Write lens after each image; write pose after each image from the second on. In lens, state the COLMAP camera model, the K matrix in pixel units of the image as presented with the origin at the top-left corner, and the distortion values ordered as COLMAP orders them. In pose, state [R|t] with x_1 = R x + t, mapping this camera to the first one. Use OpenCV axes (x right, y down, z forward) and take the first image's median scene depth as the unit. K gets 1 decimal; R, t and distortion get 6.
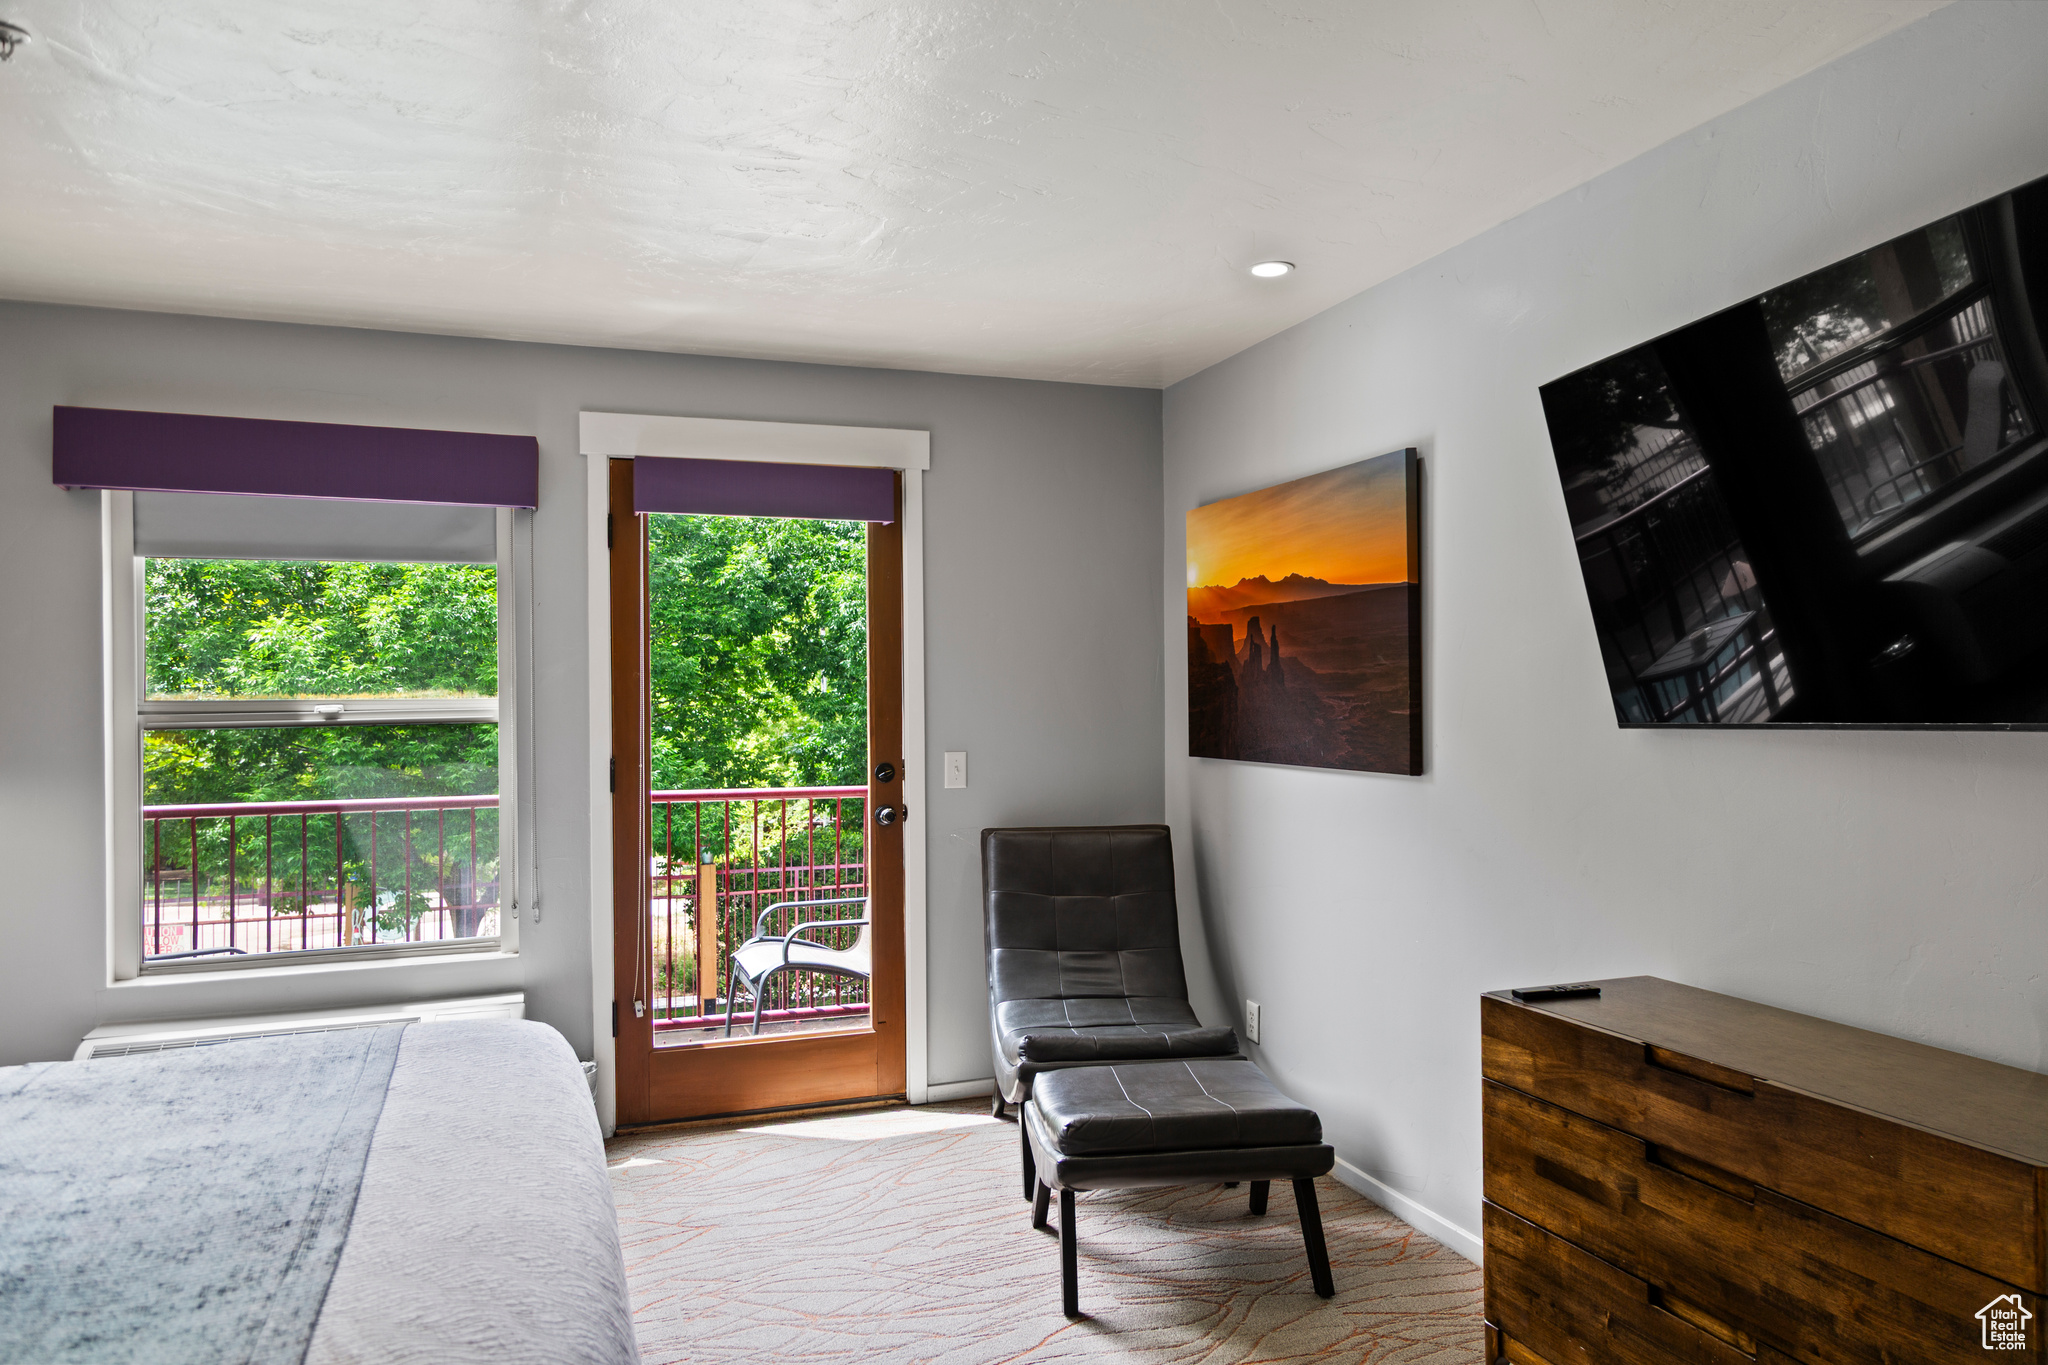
lens RADIAL K [[1390.7, 0, 1024.0], [0, 1390.7, 682.5], [0, 0, 1]] dist [0.022965, -0.001003]
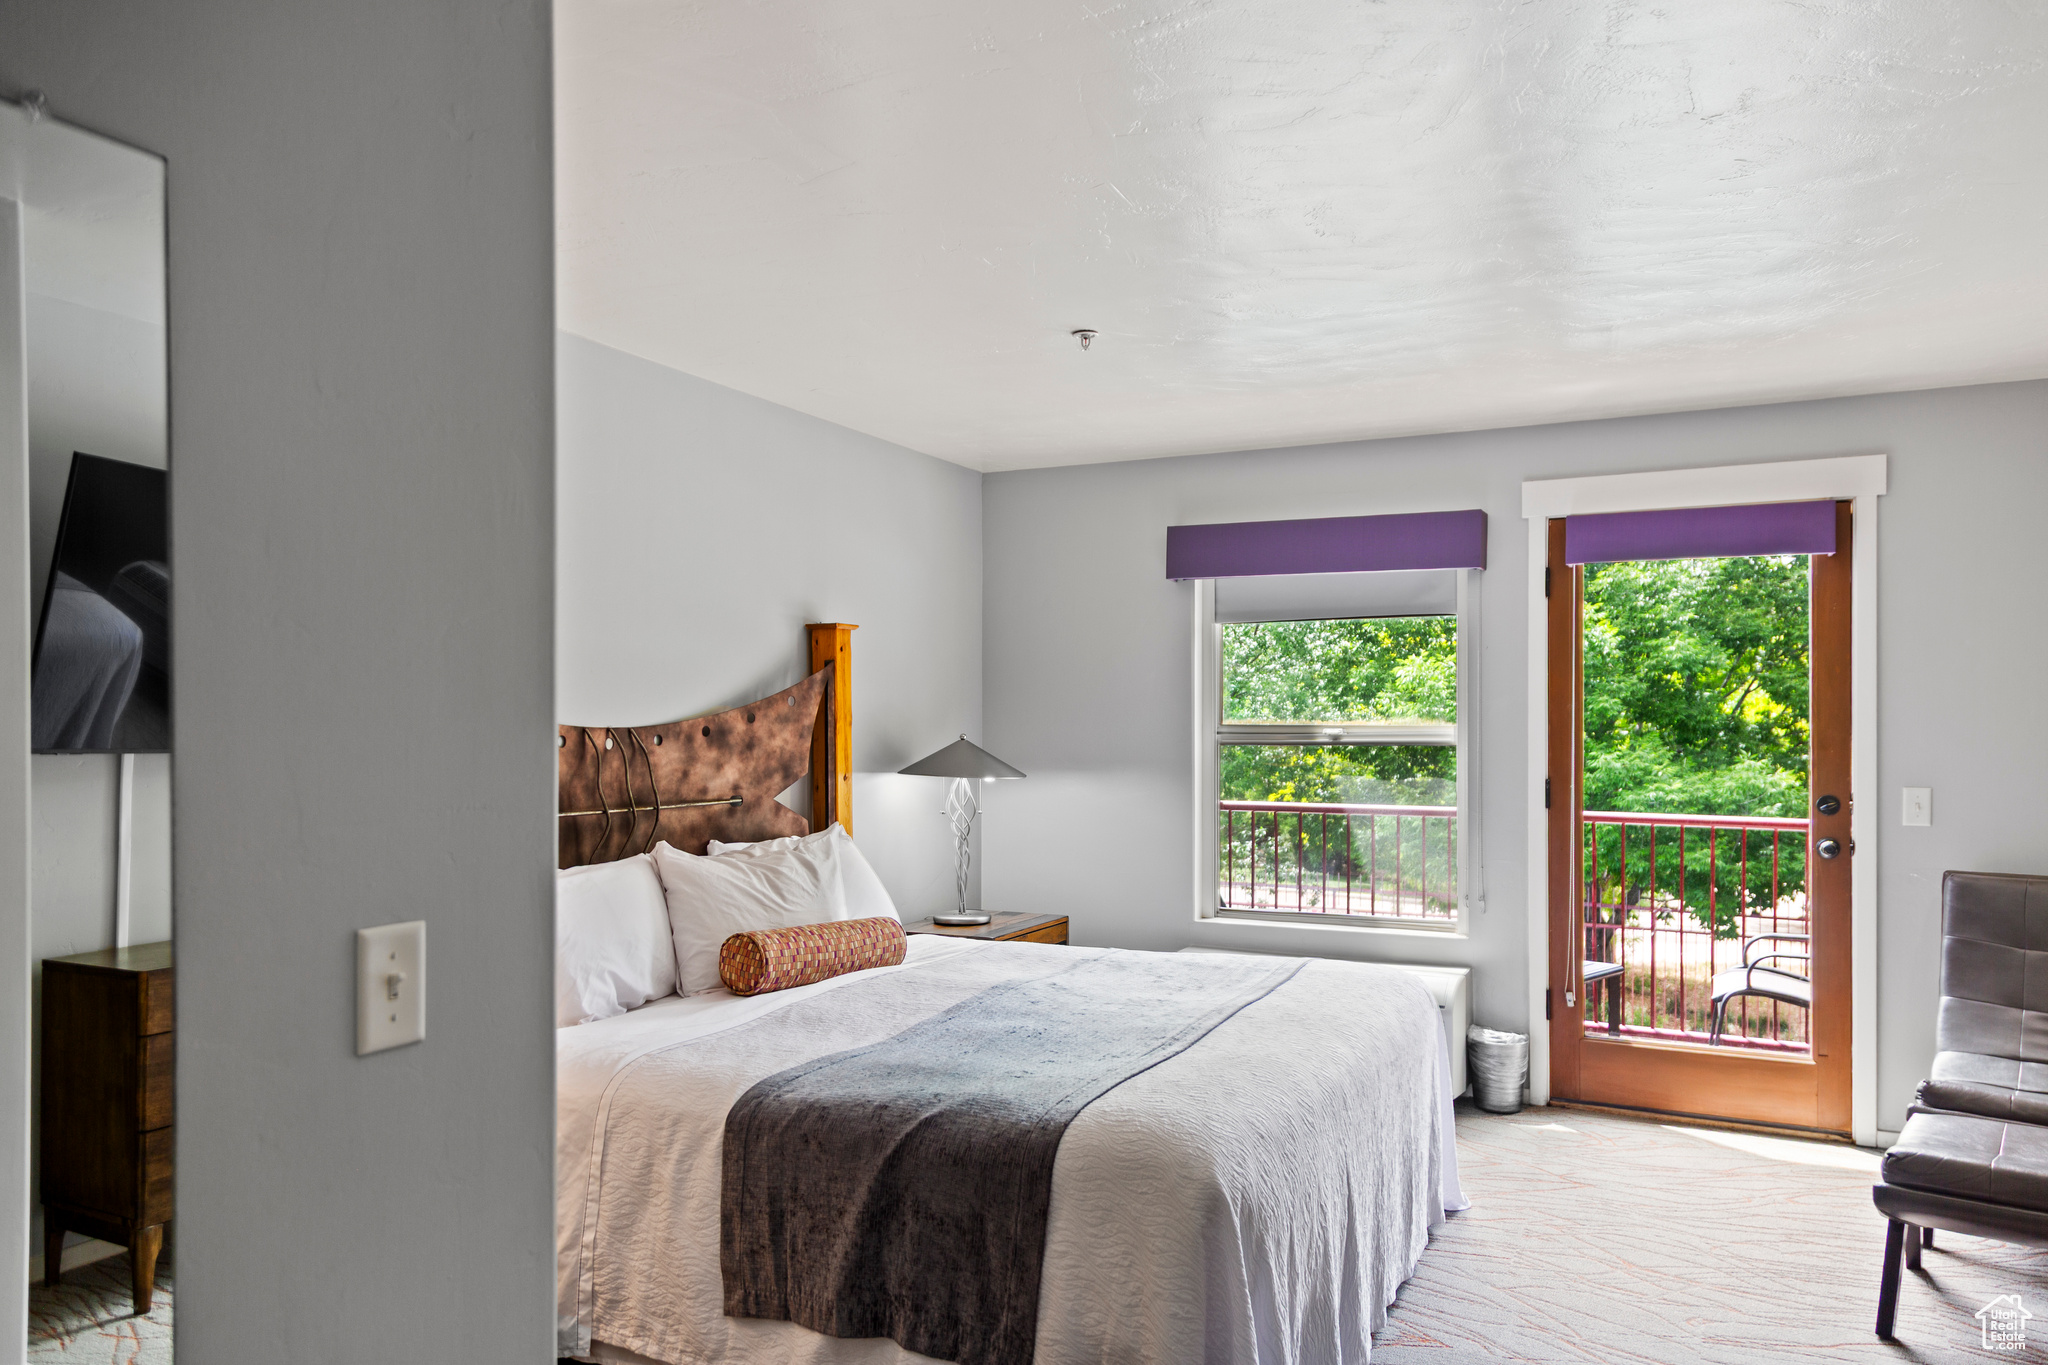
lens RADIAL K [[1429.9, 0, 1024.1], [0, 1429.9, 693.5], [0, 0, 1]] dist [0.000710, -0.001051]
pose [[0.684584, -0.005399, -0.728914, 0.271877], [-0.004598, 0.999921, -0.011724, -0.000409], [0.728919, 0.011377, 0.684505, -0.129019]]
